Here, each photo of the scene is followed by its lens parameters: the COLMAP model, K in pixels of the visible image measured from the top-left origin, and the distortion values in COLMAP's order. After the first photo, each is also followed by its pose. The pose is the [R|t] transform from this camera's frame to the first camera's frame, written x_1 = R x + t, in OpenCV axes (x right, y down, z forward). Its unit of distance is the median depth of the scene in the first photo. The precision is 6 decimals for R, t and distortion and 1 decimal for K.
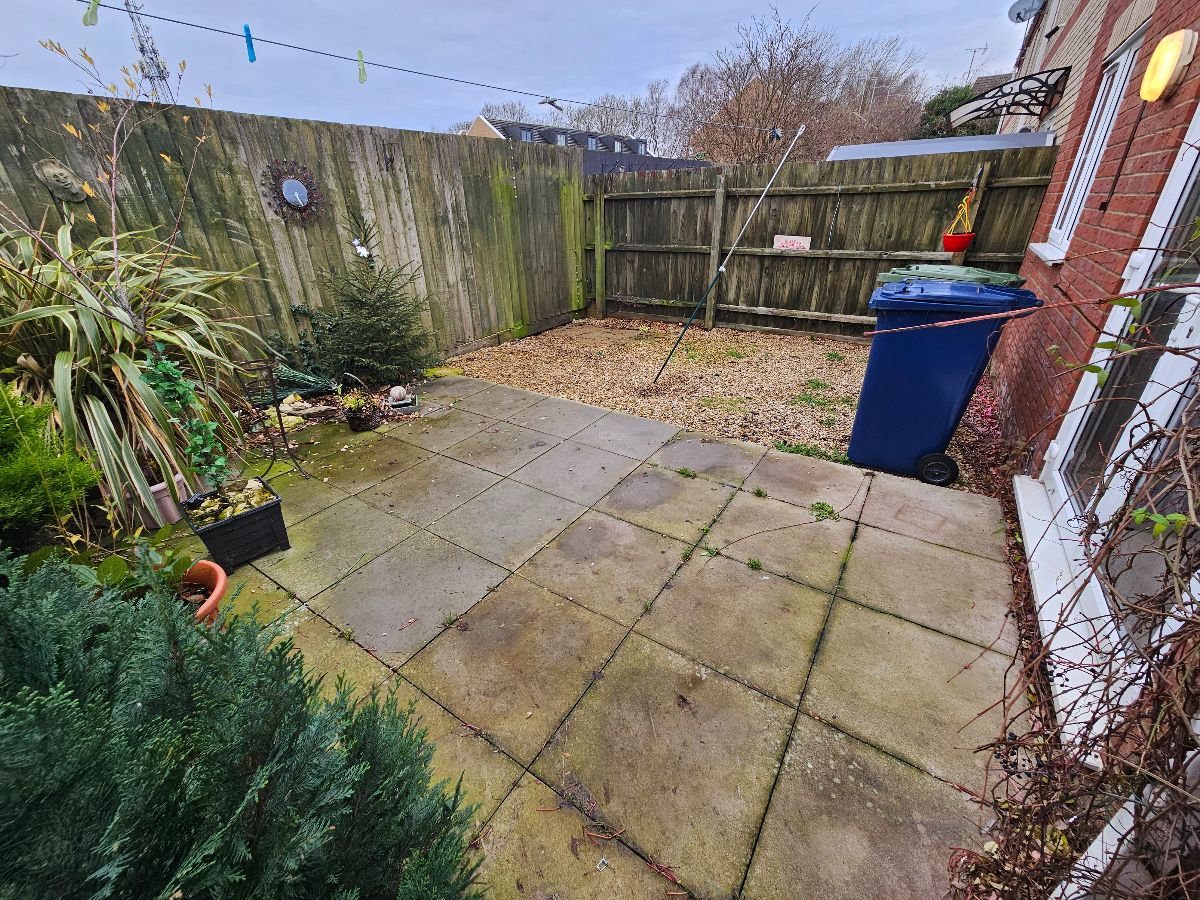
lens RADIAL K [[488.5, 0, 602.8], [0, 488.5, 445.2], [0, 0, 1]] dist [0.003590, -0.001484]
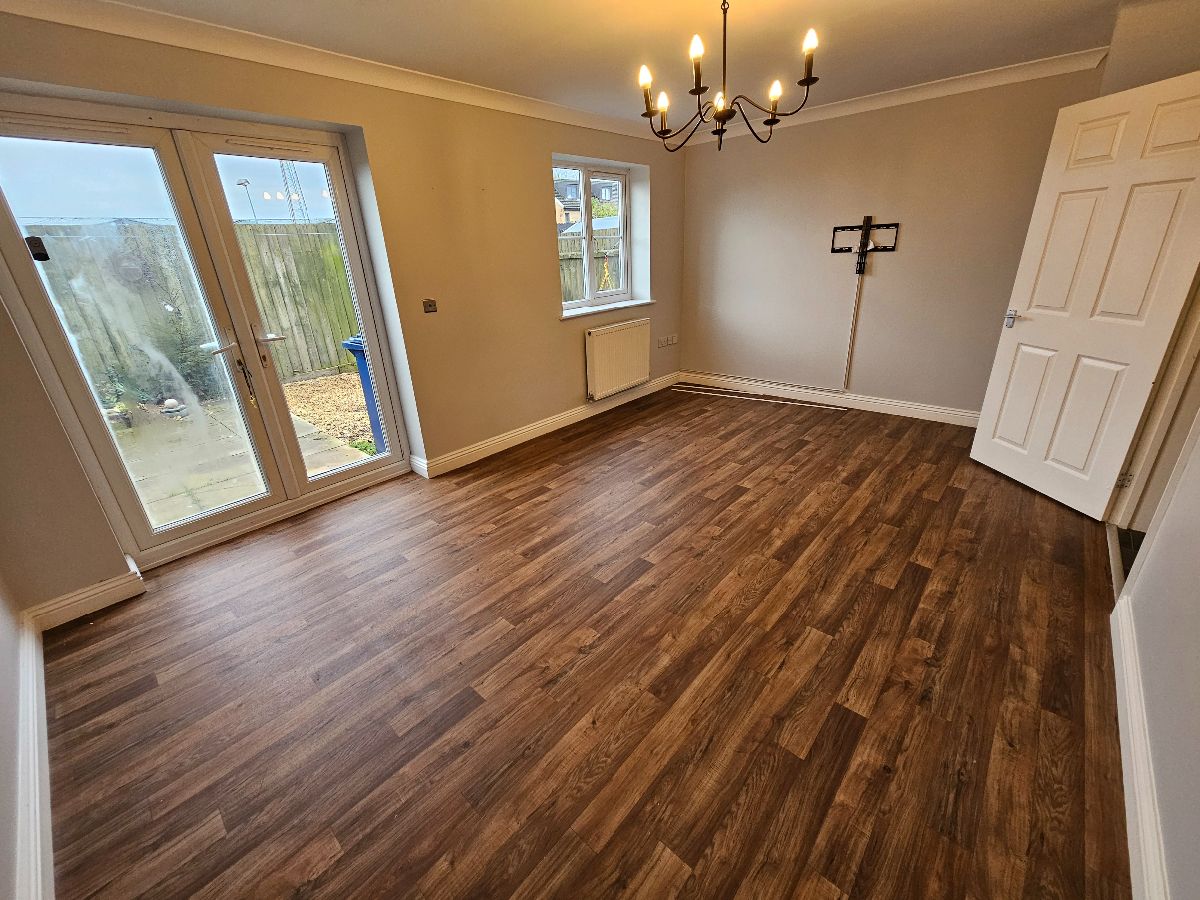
lens RADIAL K [[488.5, 0, 594.4], [0, 488.5, 441.6], [0, 0, 1]] dist [0.003590, -0.001484]
pose [[0.987819, 0.035482, -0.151505, 0.776626], [-0.048174, 0.995554, -0.080939, 0.049761], [0.147960, 0.087252, 0.985137, -0.180792]]
